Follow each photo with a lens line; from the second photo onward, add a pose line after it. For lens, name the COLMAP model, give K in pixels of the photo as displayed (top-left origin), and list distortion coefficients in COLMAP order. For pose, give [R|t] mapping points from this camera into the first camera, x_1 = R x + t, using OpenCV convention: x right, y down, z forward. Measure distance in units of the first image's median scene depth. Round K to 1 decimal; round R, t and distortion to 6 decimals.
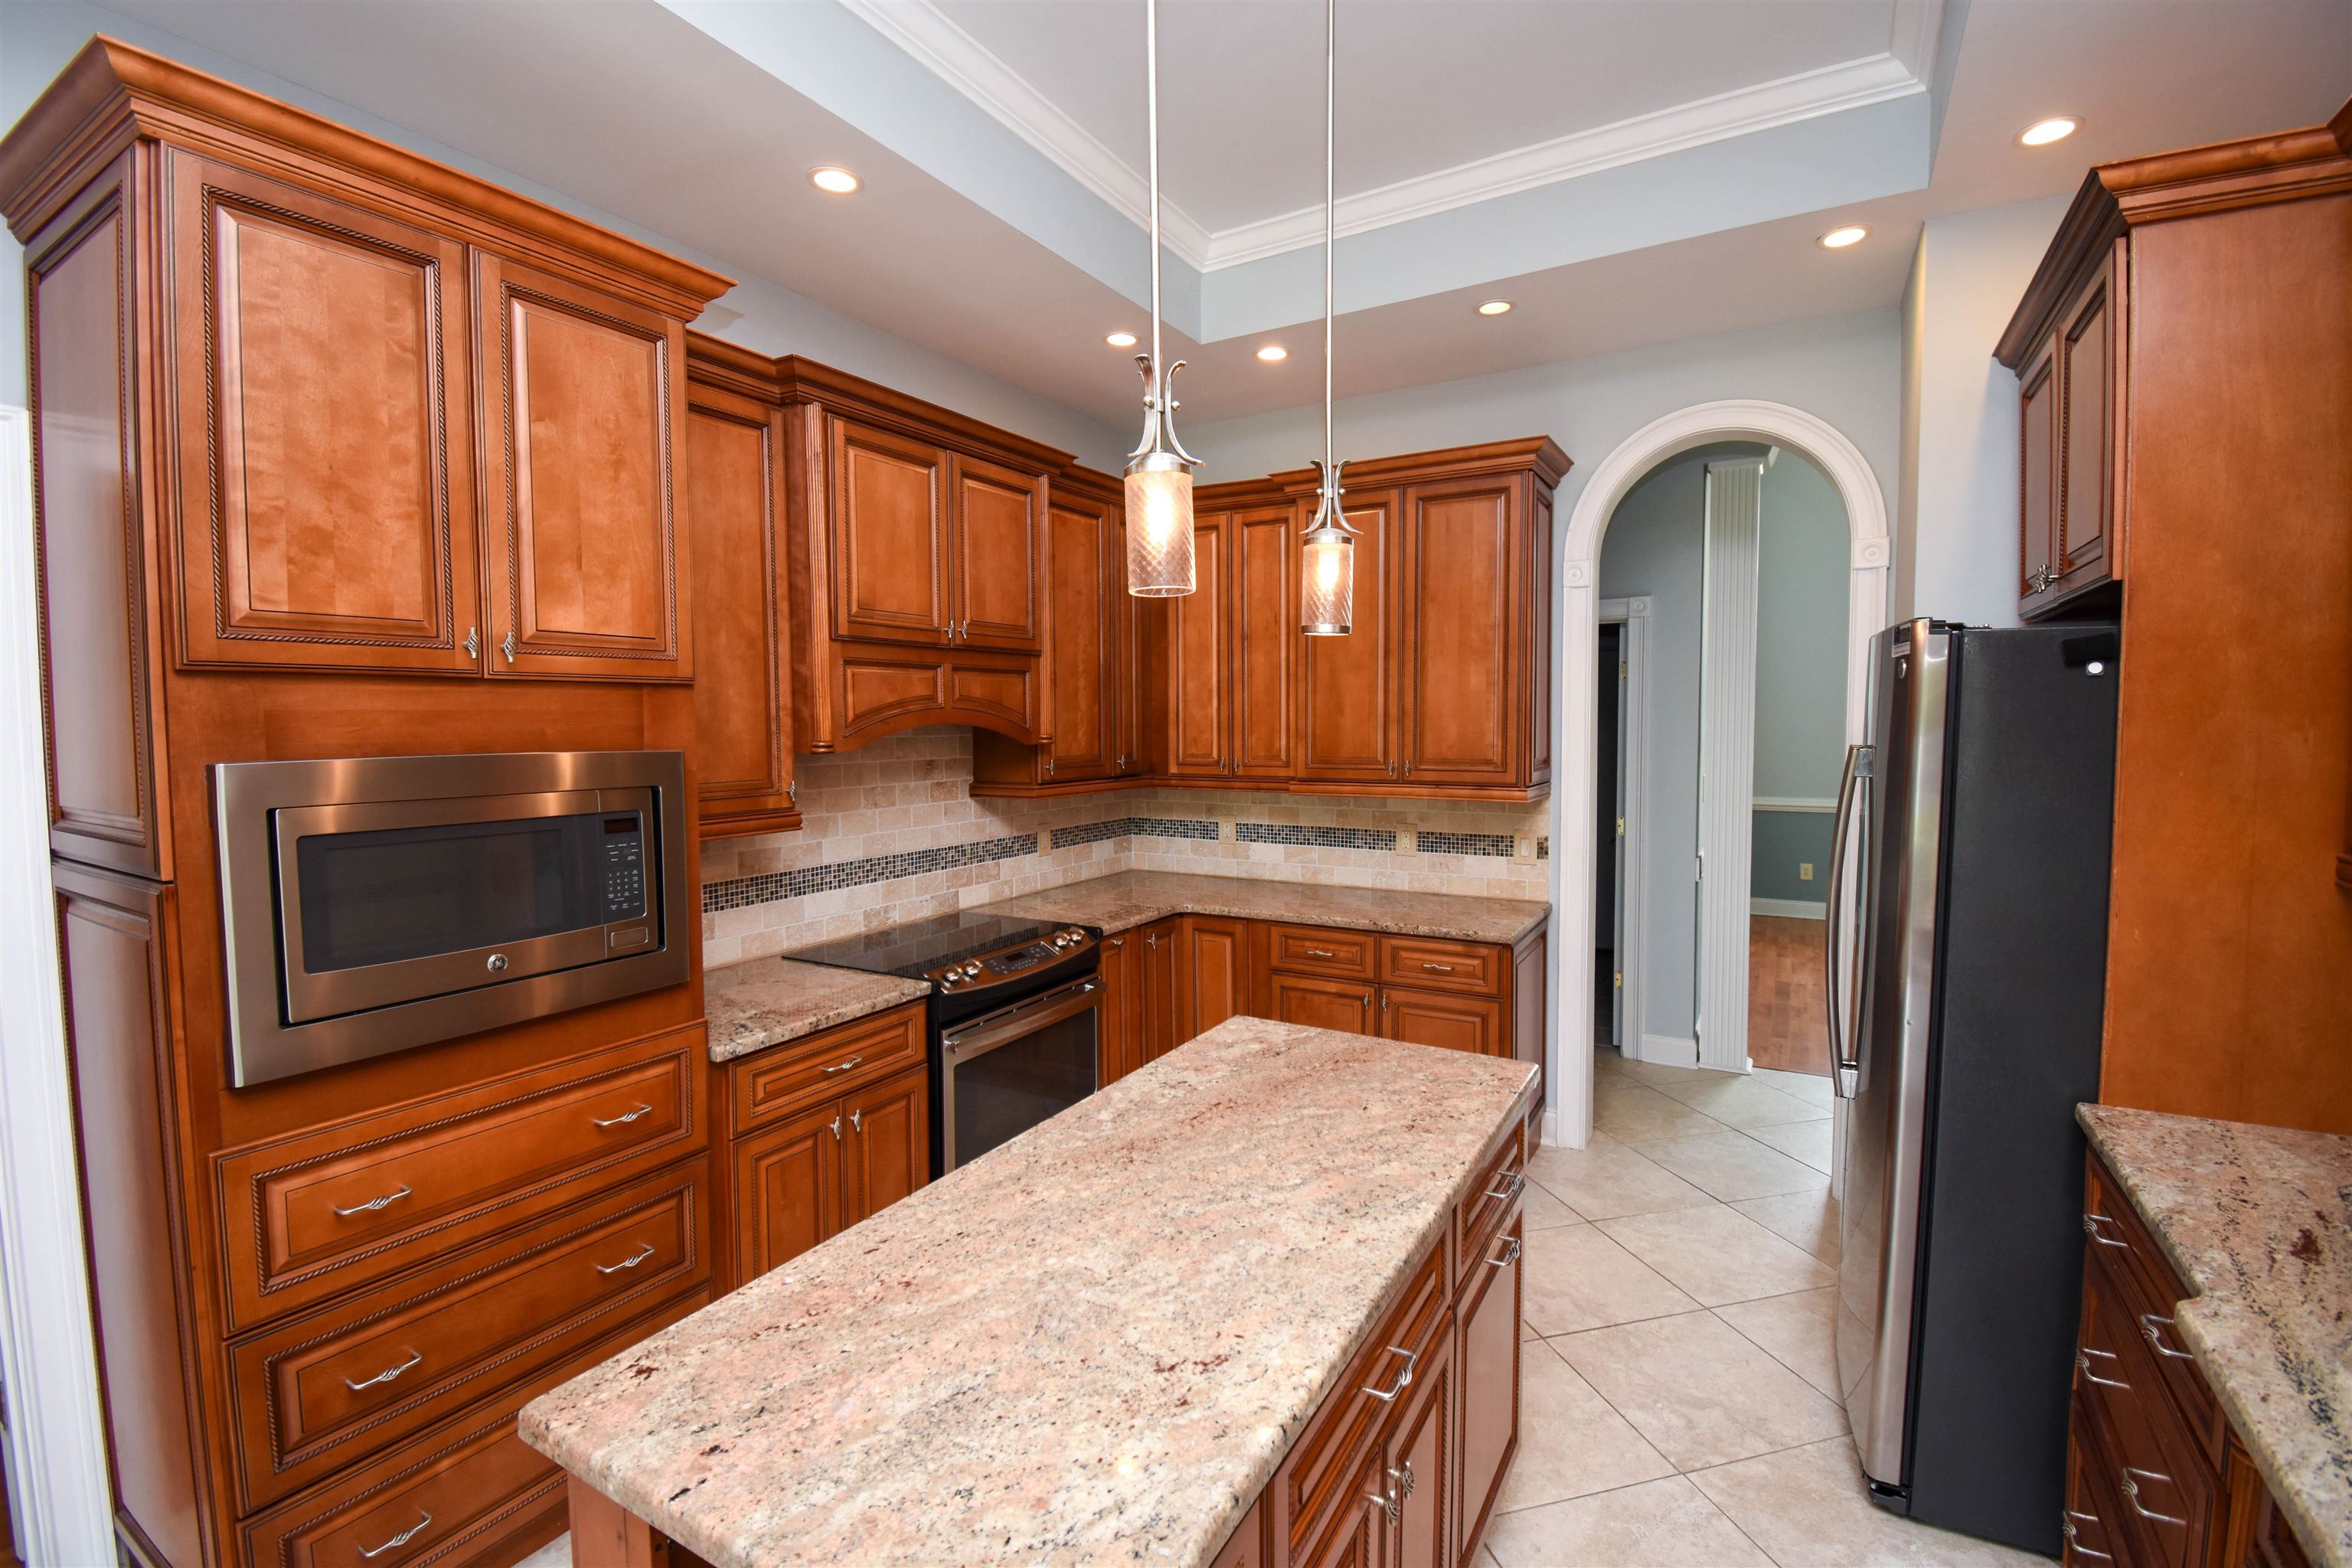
lens RADIAL K [[1054.1, 0, 1185.5], [0, 1054.1, 782.7], [0, 0, 1]] dist [-0.011290, -0.003755]
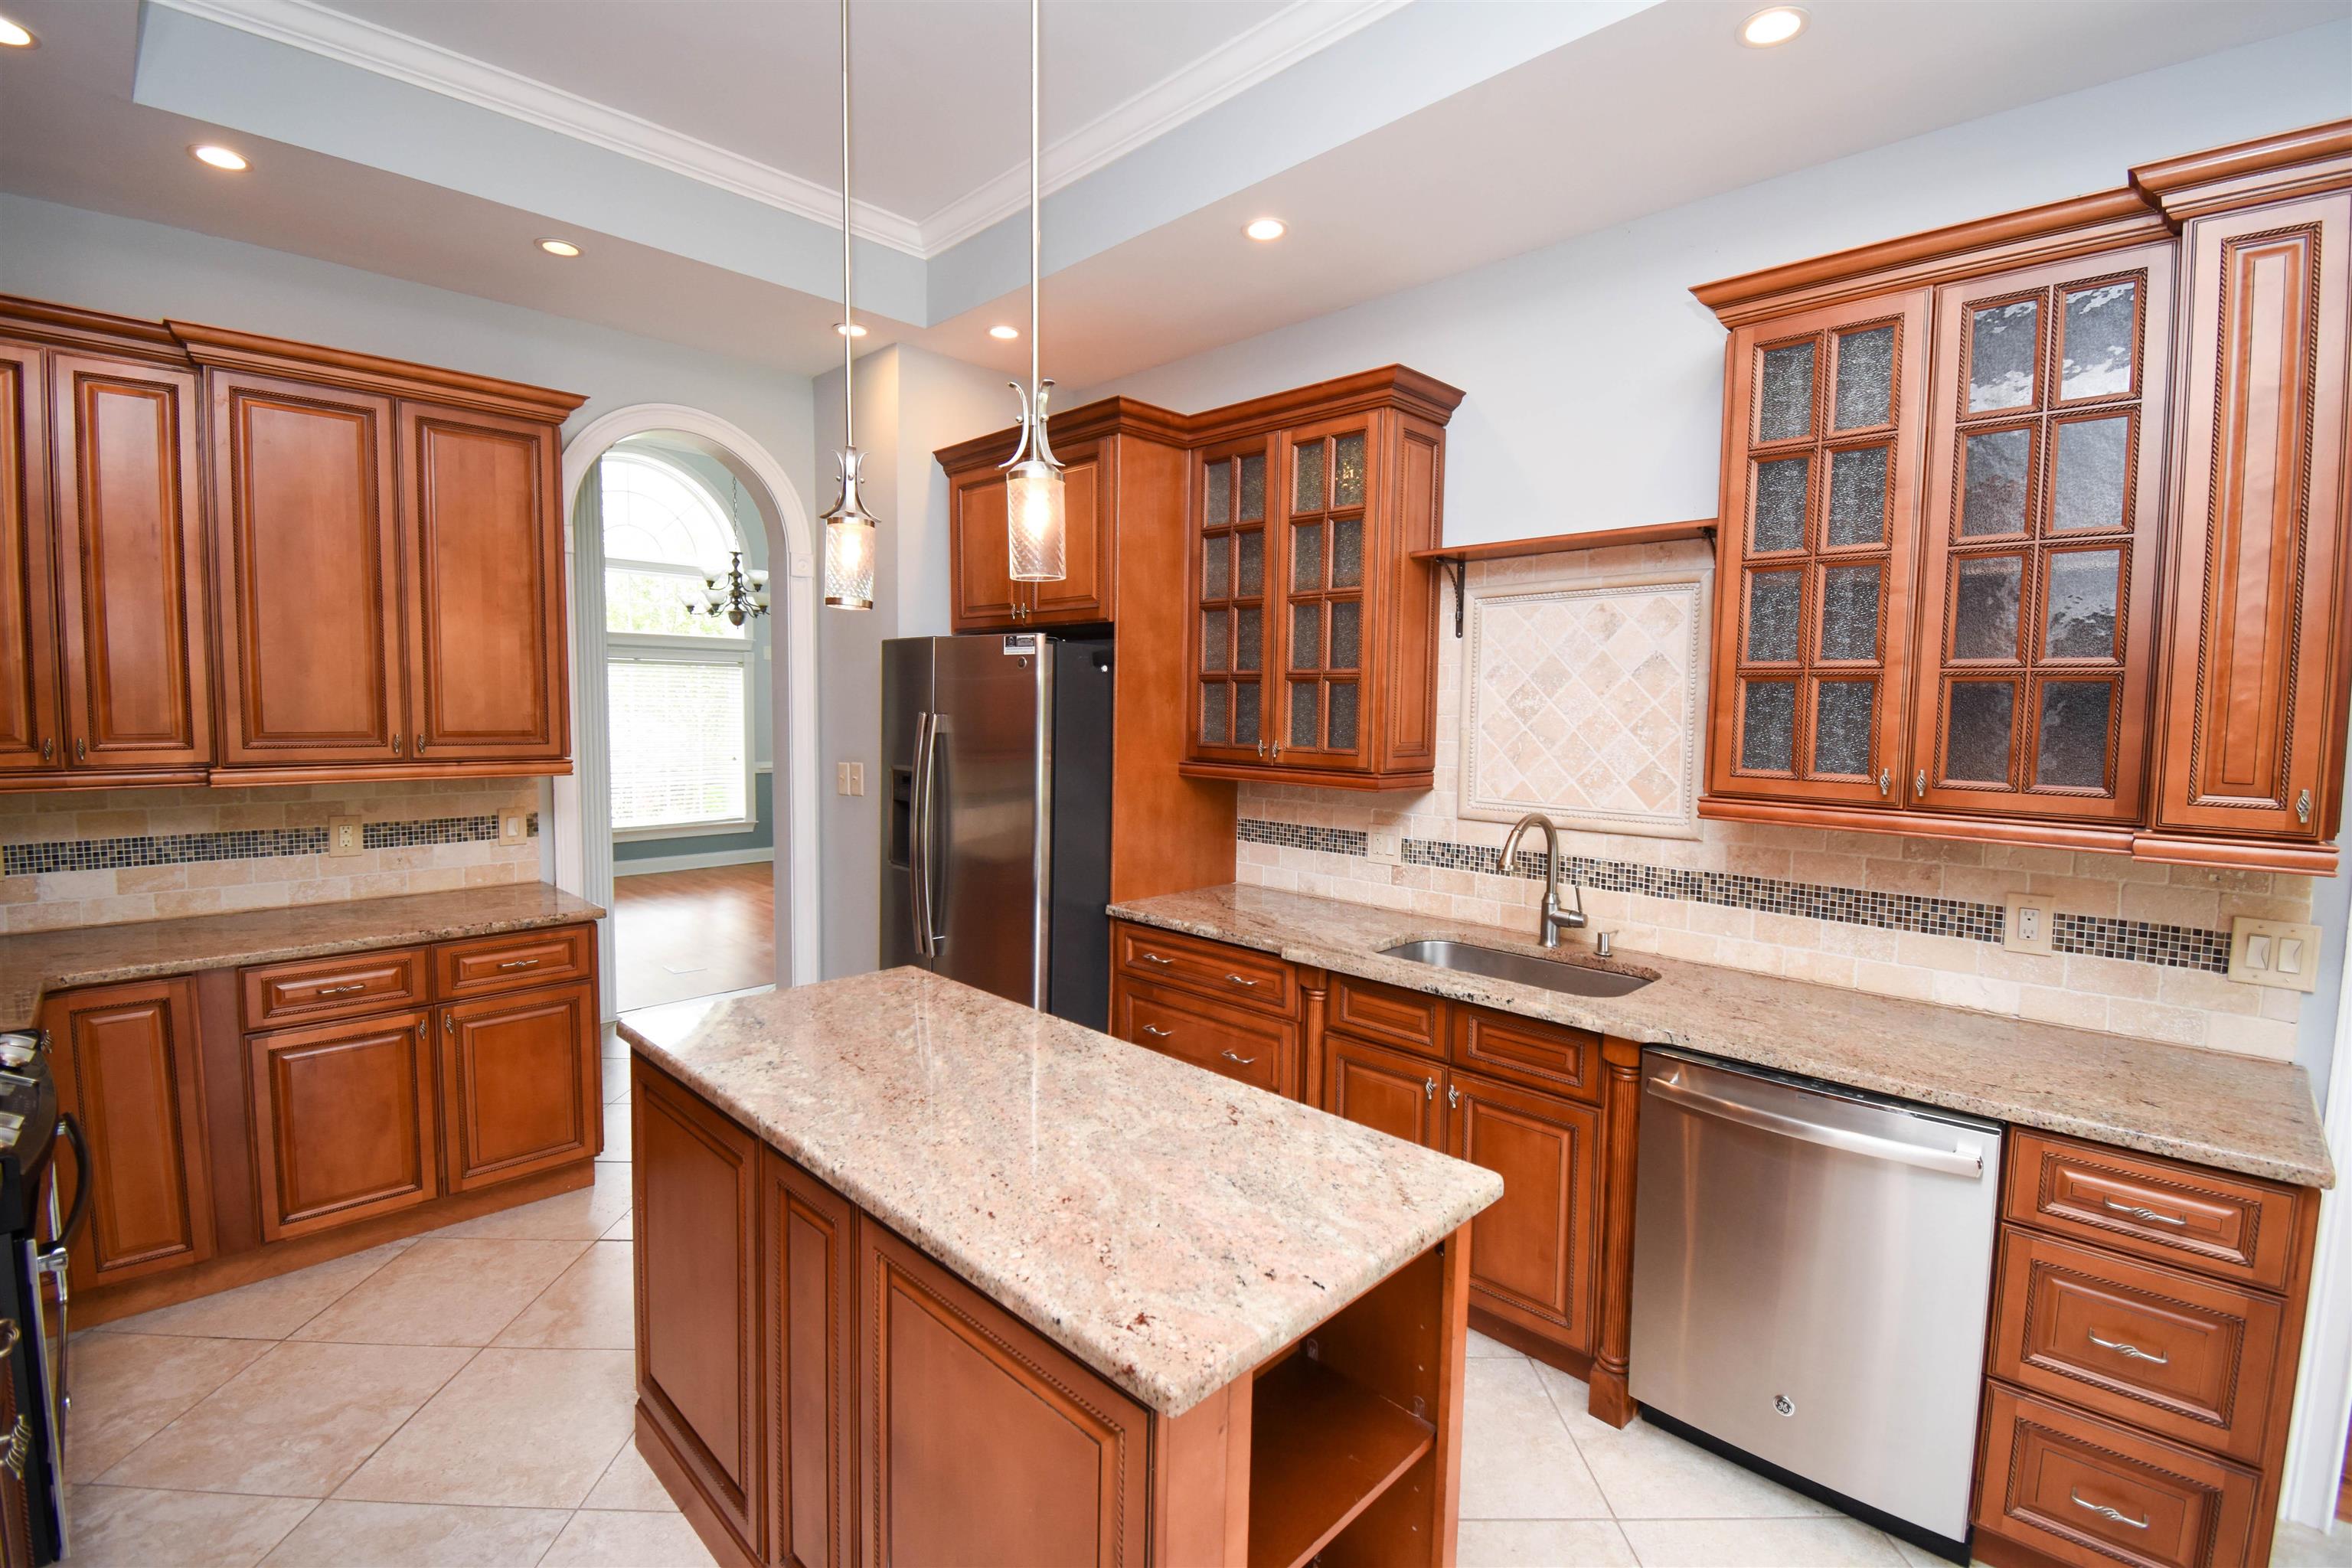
lens RADIAL K [[1054.1, 0, 1197.2], [0, 1054.1, 777.9], [0, 0, 1]] dist [-0.011290, -0.003755]
pose [[0.214984, -0.060733, 0.974727, -0.491361], [0.042481, 0.997701, 0.052795, -0.004727], [-0.975693, 0.030057, 0.217070, 0.238247]]
